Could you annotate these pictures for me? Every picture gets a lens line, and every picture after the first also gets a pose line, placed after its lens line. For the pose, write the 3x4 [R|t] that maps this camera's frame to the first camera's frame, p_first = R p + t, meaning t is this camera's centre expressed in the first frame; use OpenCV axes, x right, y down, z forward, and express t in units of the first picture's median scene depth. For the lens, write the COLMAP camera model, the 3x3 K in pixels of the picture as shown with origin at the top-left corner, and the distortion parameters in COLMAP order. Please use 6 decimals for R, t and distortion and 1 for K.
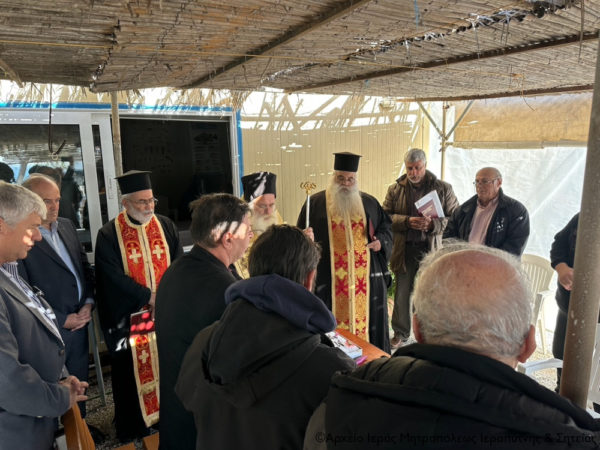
lens RADIAL K [[436.1, 0, 300.0], [0, 436.1, 225.0], [0, 0, 1]] dist [0.042190, -0.048155]
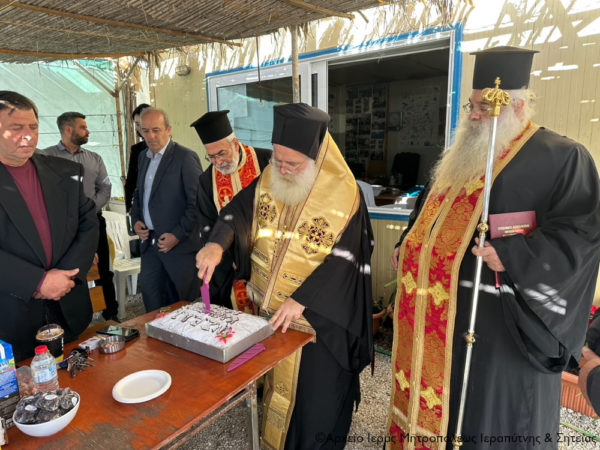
lens RADIAL K [[436.1, 0, 300.0], [0, 436.1, 225.0], [0, 0, 1]] dist [0.042190, -0.048155]
pose [[0.366550, 0.172340, -0.914297, 0.445277], [-0.145725, 0.981201, 0.126528, -0.003264], [0.918915, 0.086857, 0.384774, 0.506795]]
